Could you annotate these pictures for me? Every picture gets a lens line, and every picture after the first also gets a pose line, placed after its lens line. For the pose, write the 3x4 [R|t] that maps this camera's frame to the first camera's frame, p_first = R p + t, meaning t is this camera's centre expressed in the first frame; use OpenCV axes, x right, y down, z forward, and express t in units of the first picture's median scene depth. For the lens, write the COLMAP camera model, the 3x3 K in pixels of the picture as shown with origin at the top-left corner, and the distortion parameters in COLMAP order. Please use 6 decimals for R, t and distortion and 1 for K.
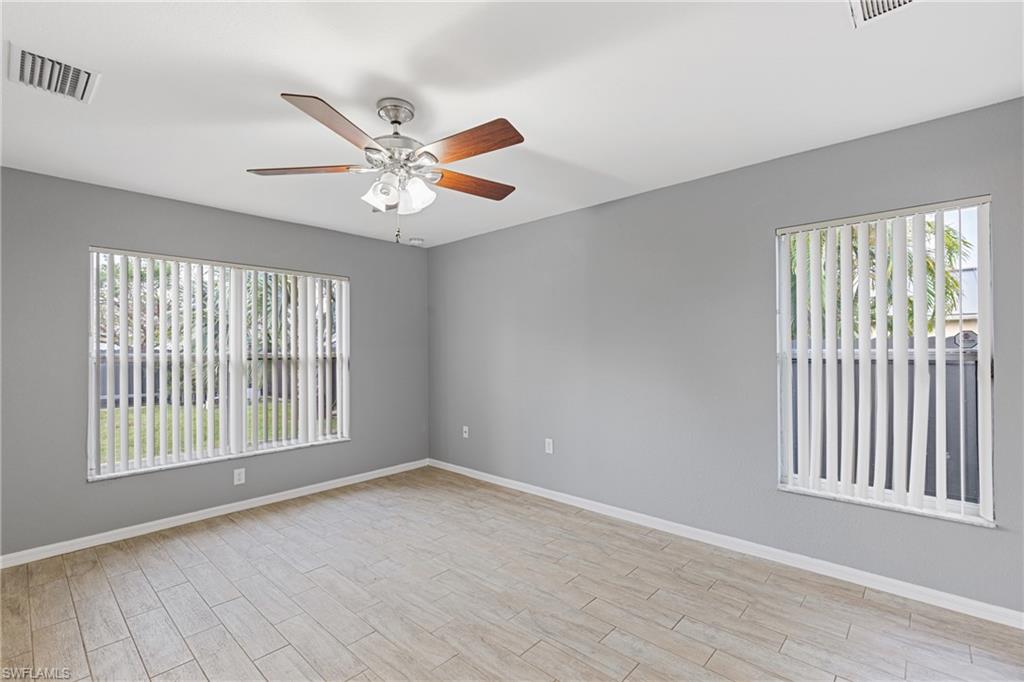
lens RADIAL K [[457.3, 0, 516.1], [0, 457.3, 350.3], [0, 0, 1]] dist [0.001162, 0.000375]
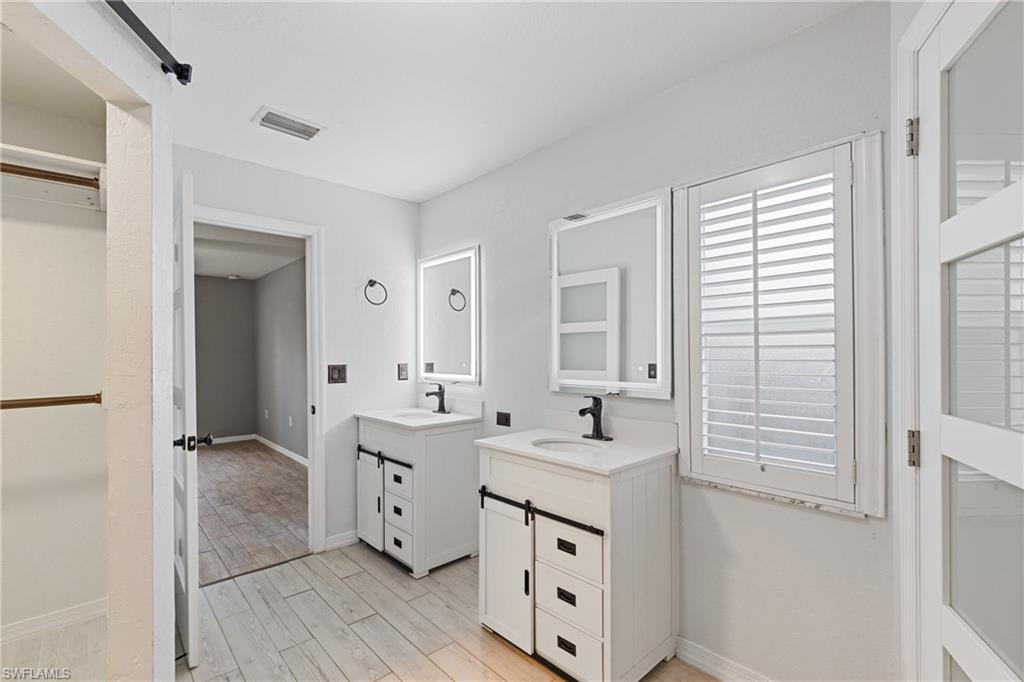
lens RADIAL K [[461.6, 0, 517.9], [0, 461.6, 353.2], [0, 0, 1]] dist [0.005094, -0.000920]
pose [[0.995955, 0.003261, -0.089789, 1.104215], [-0.003995, 0.999960, -0.007994, 0.004227], [0.089760, 0.008321, 0.995929, -0.471680]]
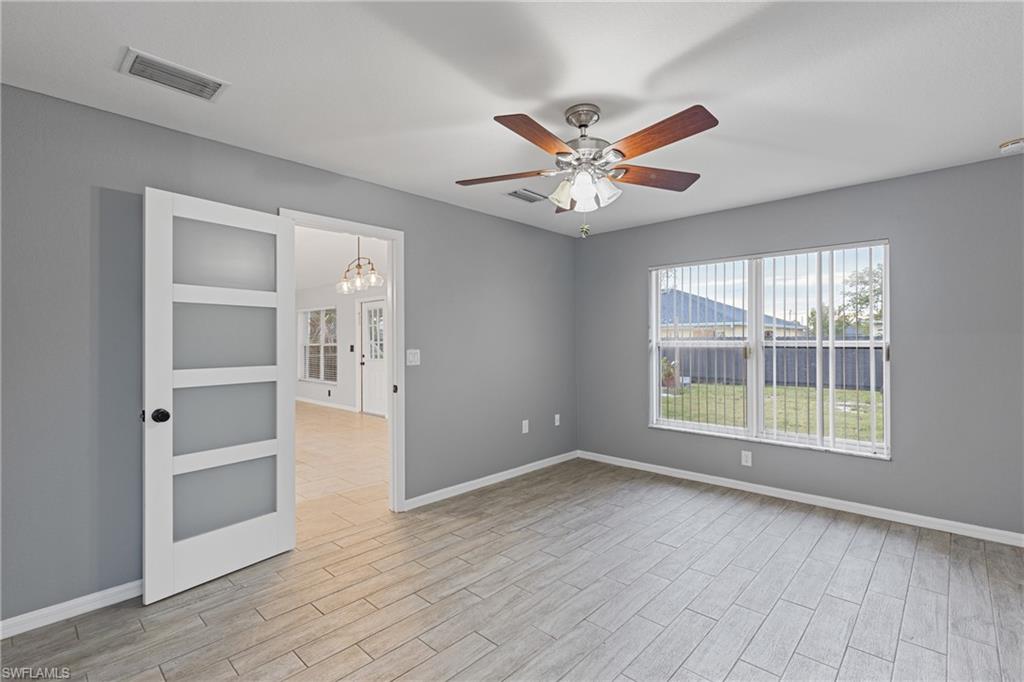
lens RADIAL K [[466.2, 0, 516.1], [0, 466.2, 345.4], [0, 0, 1]] dist [0.004807, -0.000393]
pose [[-0.017155, 0.016555, -0.999716, 0.532036], [0.001416, 0.999862, 0.016533, -0.003450], [0.999852, -0.001132, -0.017176, 0.549317]]
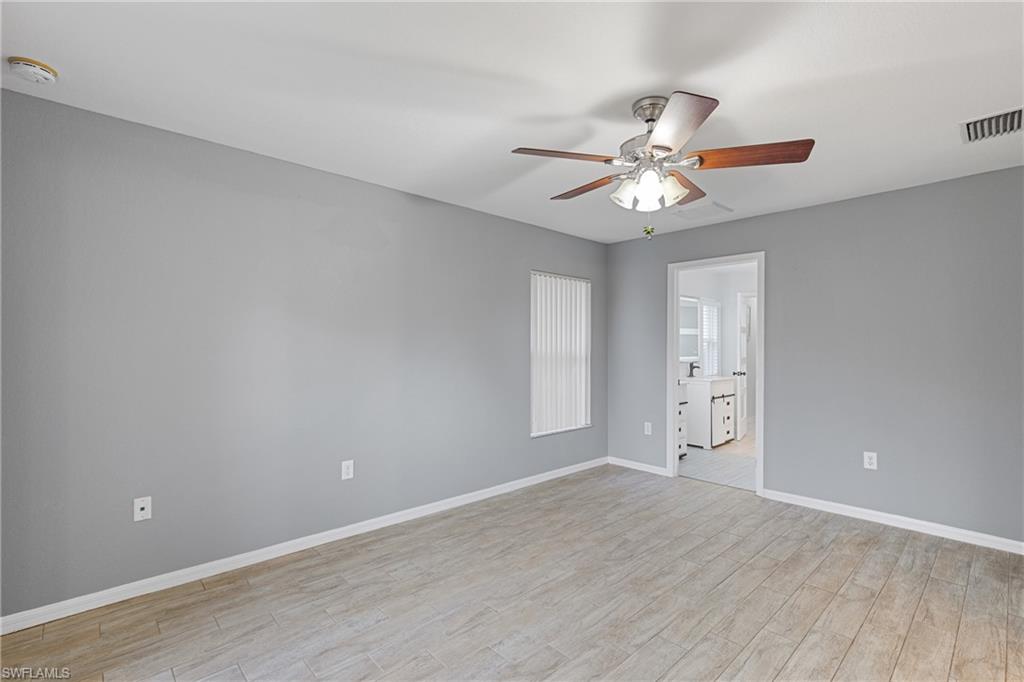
lens RADIAL K [[461.6, 0, 517.9], [0, 461.6, 353.2], [0, 0, 1]] dist [0.005094, -0.000920]
pose [[0.084962, -0.009313, 0.996341, -0.834050], [0.002374, 0.999955, 0.009144, 0.002265], [-0.996381, 0.001588, 0.084980, 0.772345]]
